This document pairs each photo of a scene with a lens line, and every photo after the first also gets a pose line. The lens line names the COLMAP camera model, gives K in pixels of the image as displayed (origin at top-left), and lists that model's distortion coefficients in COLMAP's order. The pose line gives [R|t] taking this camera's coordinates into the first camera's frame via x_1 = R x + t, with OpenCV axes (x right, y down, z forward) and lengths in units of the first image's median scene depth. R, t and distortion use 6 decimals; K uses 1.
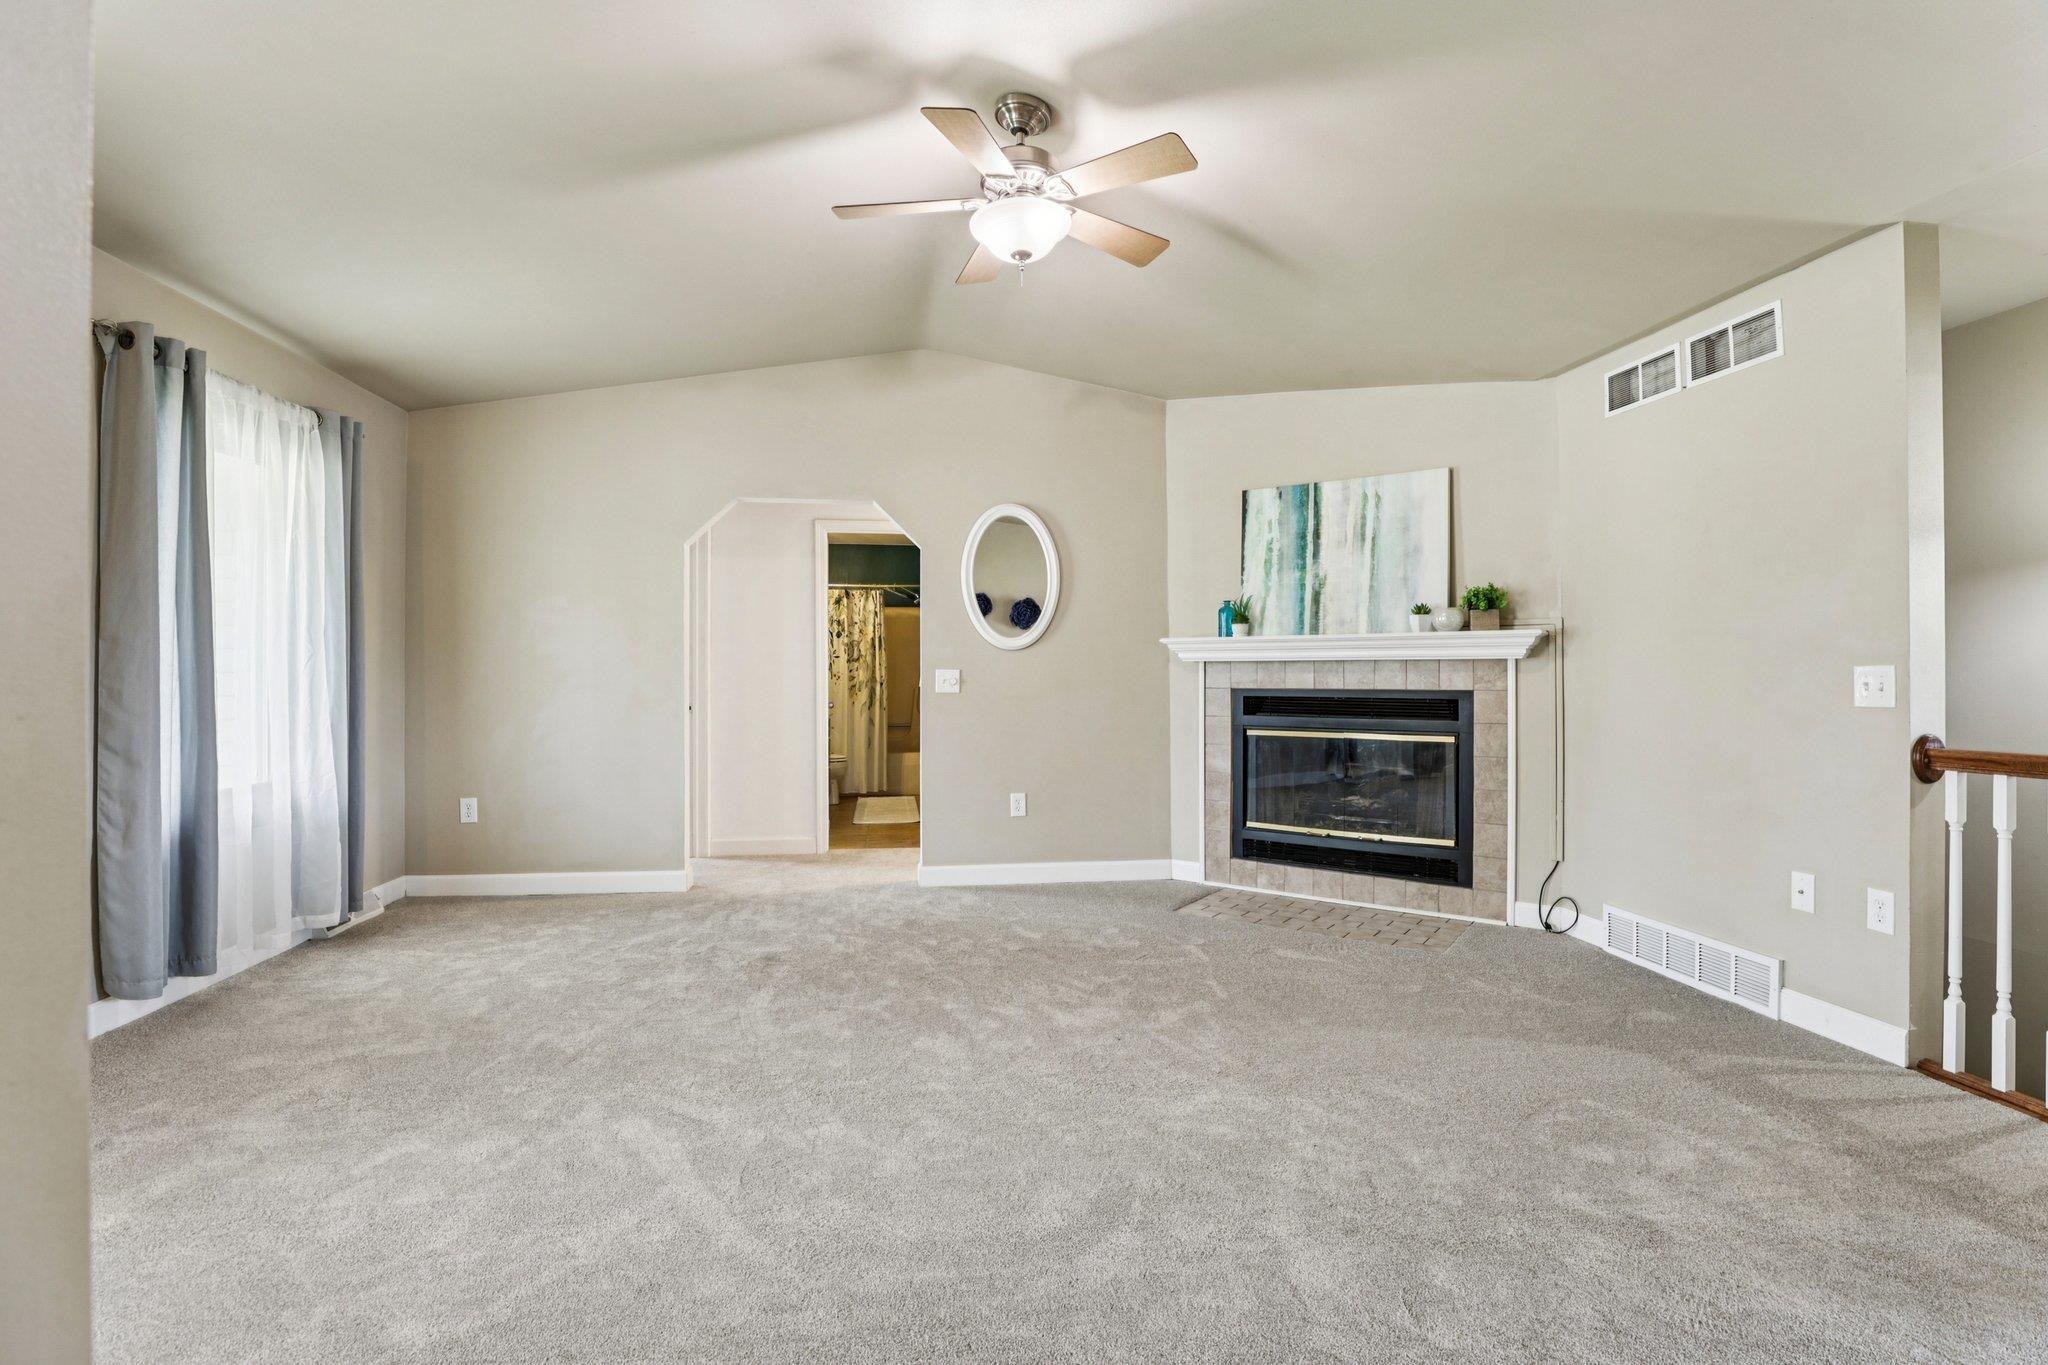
lens RADIAL K [[946.0, 0, 1035.3], [0, 946.0, 659.6], [0, 0, 1]] dist [-0.049889, 0.014979]
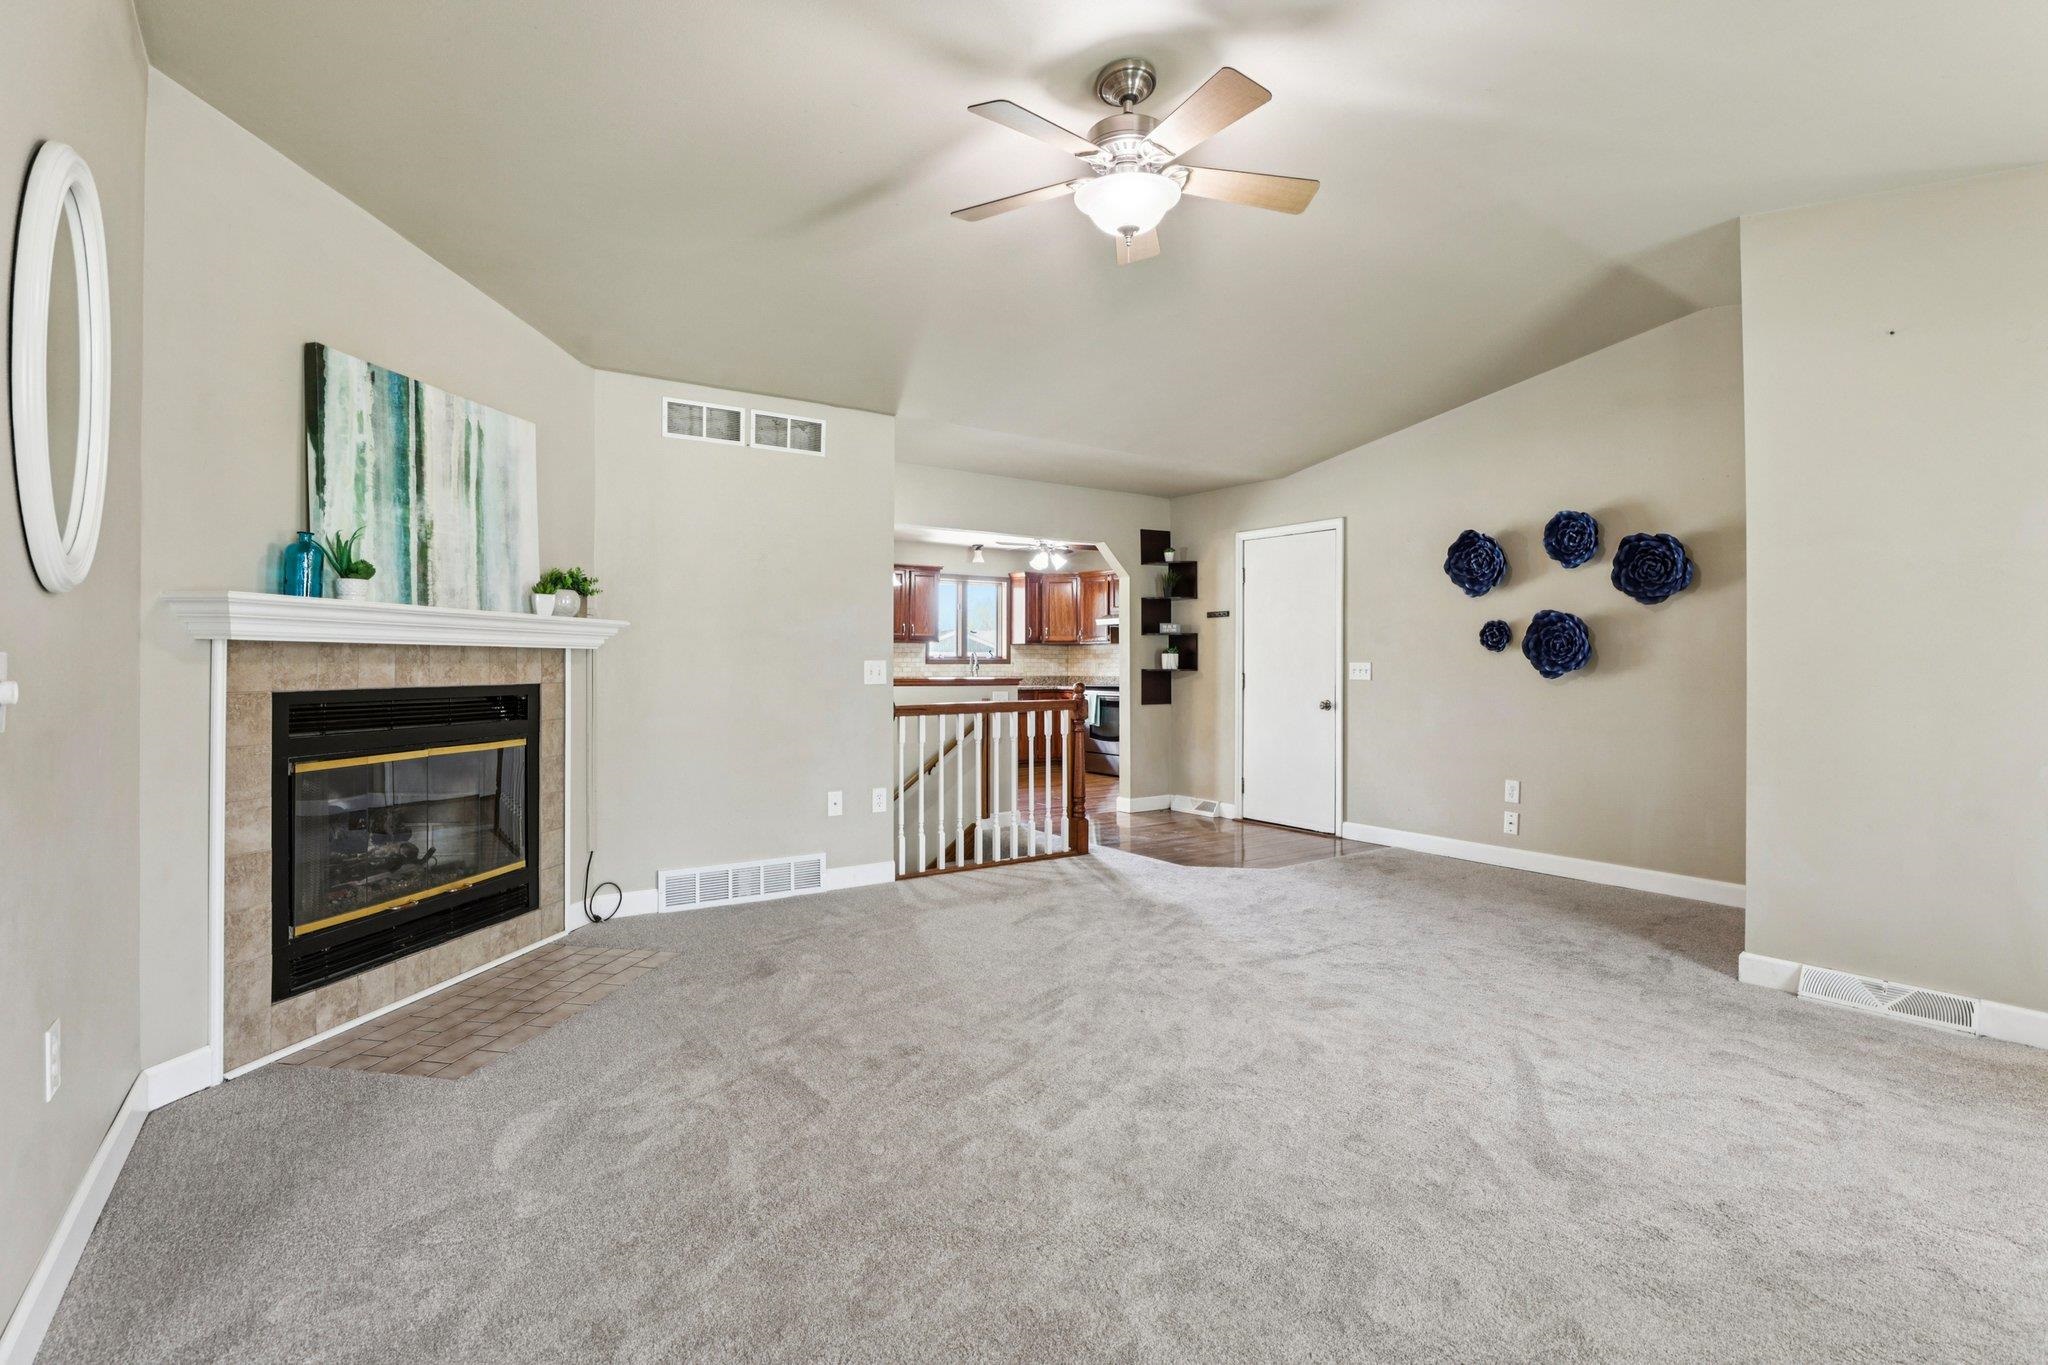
lens RADIAL K [[992.2, 0, 1021.9], [0, 992.2, 649.2], [0, 0, 1]] dist [-0.001258, -0.000189]
pose [[-0.435885, 0.013616, 0.899899, -0.529003], [-0.014679, 0.999645, -0.022235, 0.013515], [-0.899883, -0.022901, -0.435530, 0.922028]]
